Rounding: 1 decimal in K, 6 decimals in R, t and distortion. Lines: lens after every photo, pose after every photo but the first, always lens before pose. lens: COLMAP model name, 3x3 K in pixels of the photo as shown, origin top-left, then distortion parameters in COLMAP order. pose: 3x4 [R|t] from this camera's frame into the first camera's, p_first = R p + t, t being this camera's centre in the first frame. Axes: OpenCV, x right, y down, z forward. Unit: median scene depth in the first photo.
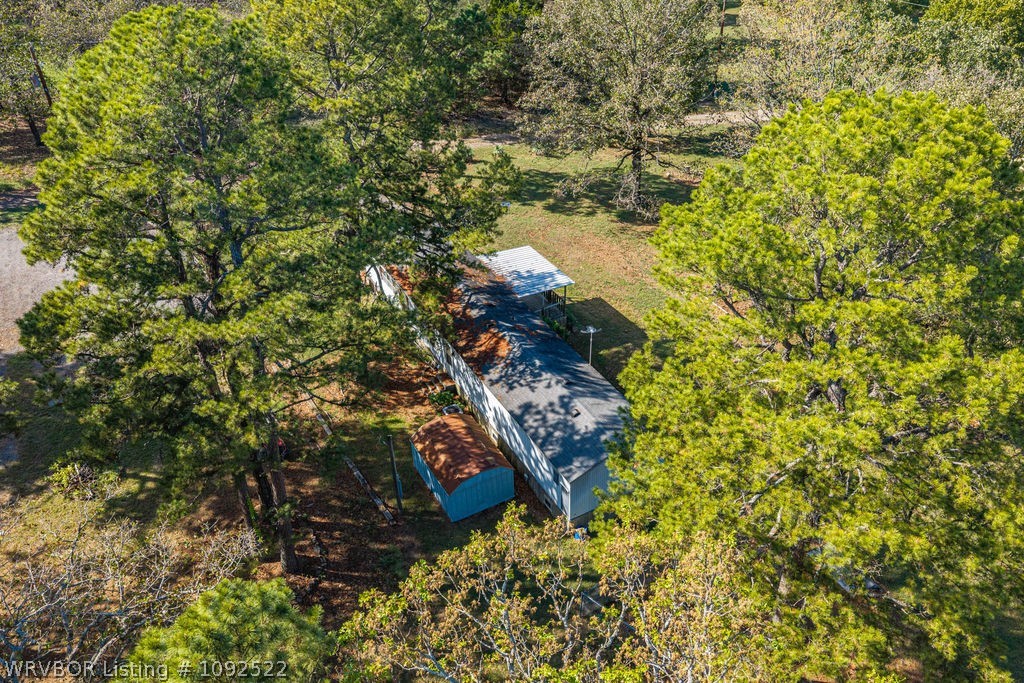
lens RADIAL K [[840.6, 0, 515.0], [0, 840.6, 342.8], [0, 0, 1]] dist [0.019981, -0.021036]
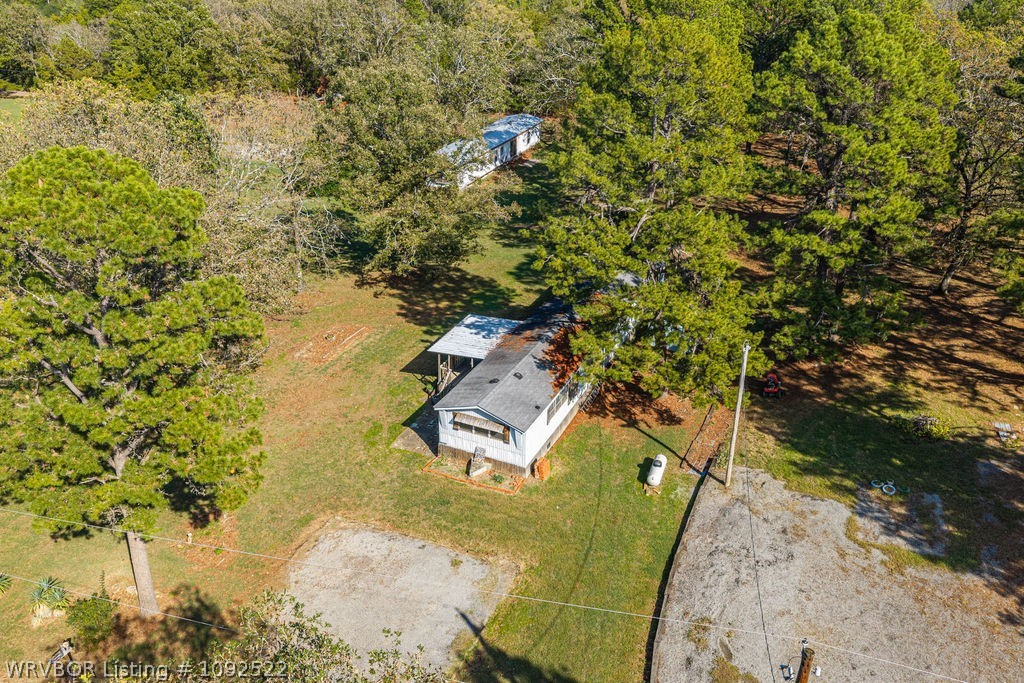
lens RADIAL K [[840.6, 0, 514.3], [0, 840.6, 346.9], [0, 0, 1]] dist [0.019981, -0.021036]
pose [[-0.585730, -0.362865, 0.724741, -0.981812], [0.473098, 0.572978, 0.669234, -0.955346], [-0.658102, 0.734864, -0.163940, 1.476576]]
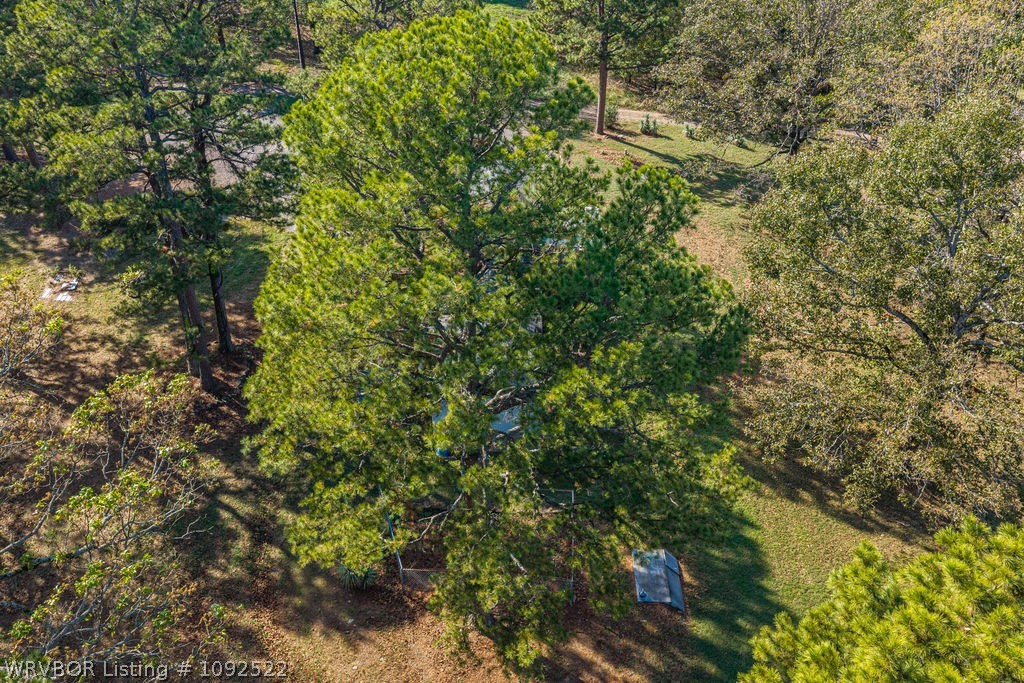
lens RADIAL K [[840.6, 0, 515.9], [0, 840.6, 341.0], [0, 0, 1]] dist [0.019981, -0.021036]
pose [[0.873073, 0.282963, -0.397084, 0.518613], [-0.281332, 0.957491, 0.063742, 0.002069], [0.398242, 0.056061, 0.915566, 0.053496]]
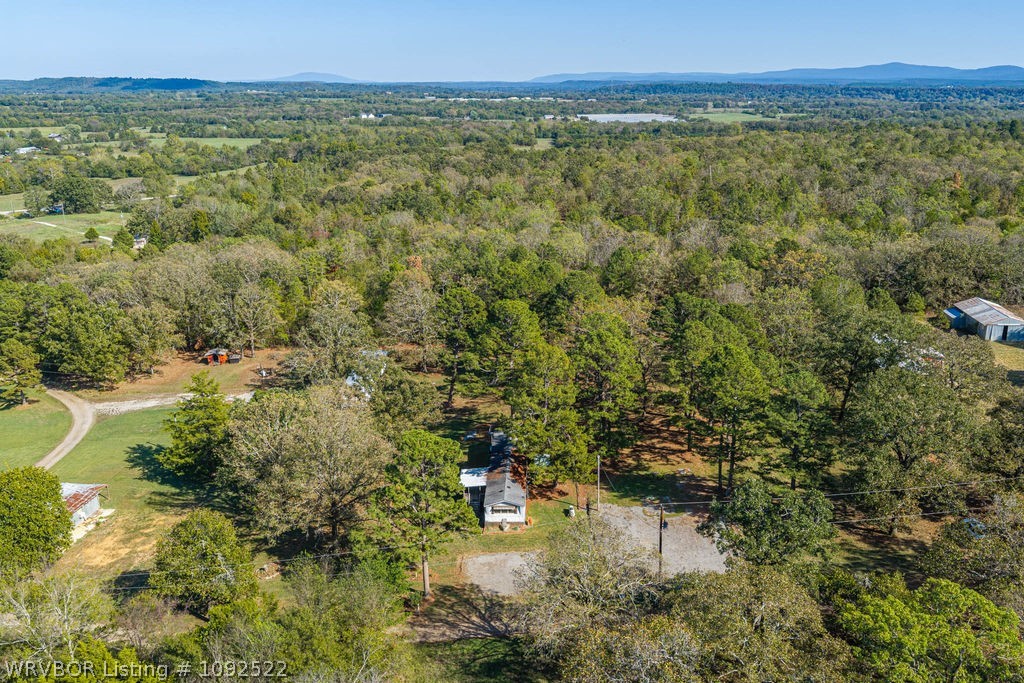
lens RADIAL K [[840.6, 0, 513.3], [0, 840.6, 334.5], [0, 0, 1]] dist [0.019981, -0.021036]
pose [[-0.860673, -0.111259, 0.496853, -1.525916], [0.322792, 0.635435, 0.701447, -2.469925], [-0.393761, 0.764097, -0.510988, 2.364687]]
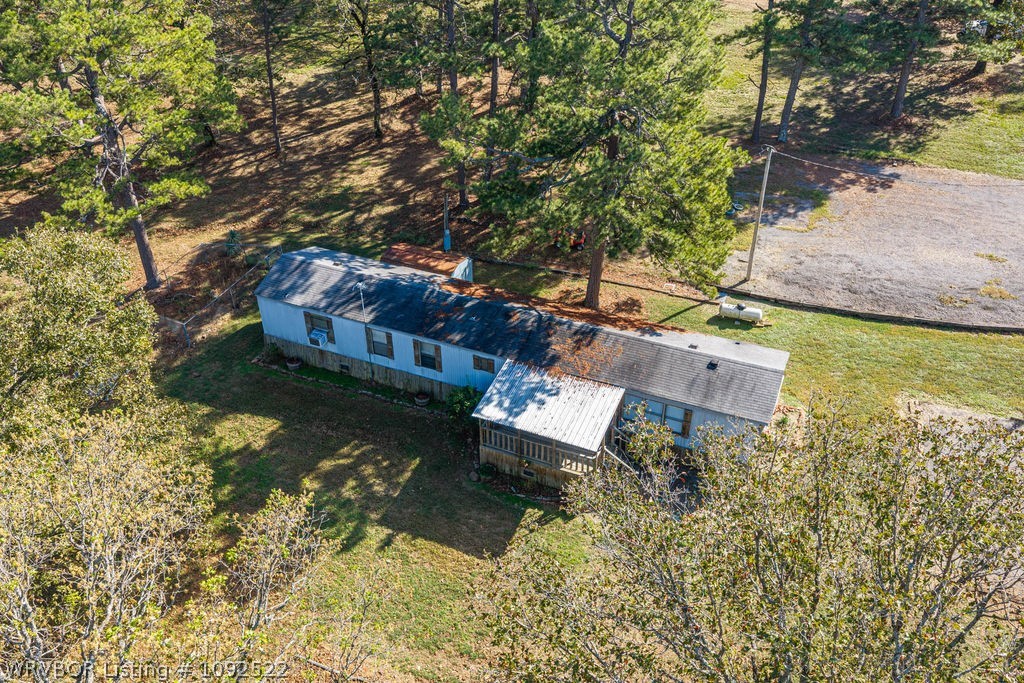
lens RADIAL K [[840.6, 0, 516.6], [0, 840.6, 344.0], [0, 0, 1]] dist [0.019981, -0.021036]
pose [[-0.790532, 0.375866, -0.483512, 0.452566], [-0.339144, 0.388716, 0.856669, -0.892470], [0.509941, 0.841204, -0.179820, 1.377749]]
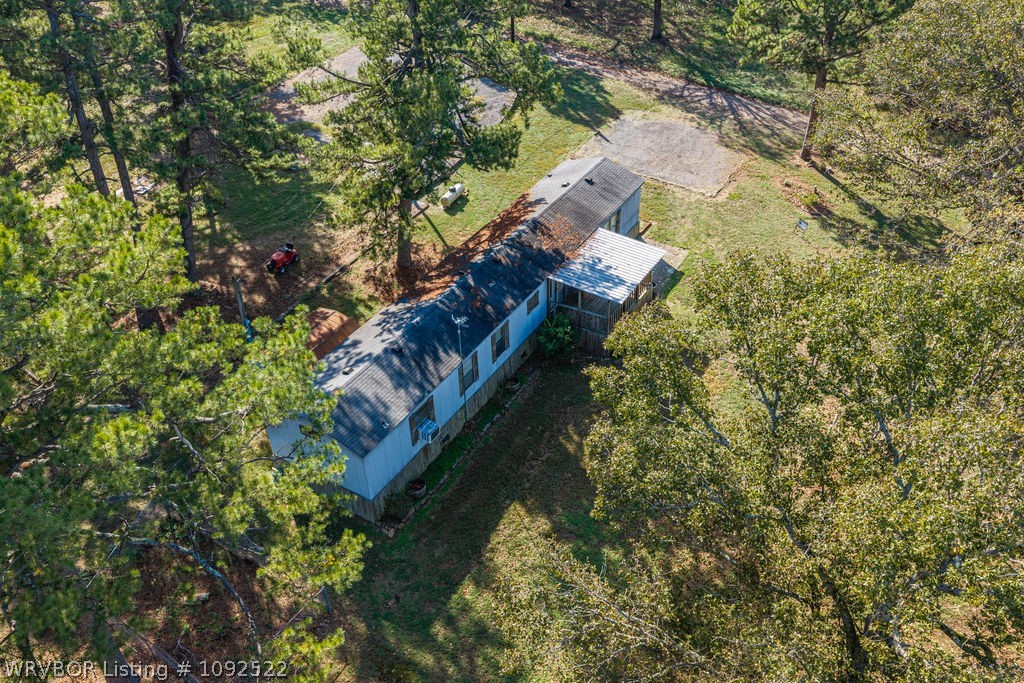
lens RADIAL K [[840.6, 0, 513.3], [0, 840.6, 344.9], [0, 0, 1]] dist [0.019981, -0.021036]
pose [[0.499812, 0.535815, -0.680507, 0.724447], [-0.491833, 0.822300, 0.286222, -0.269600], [0.712943, 0.191639, 0.674527, 0.511396]]
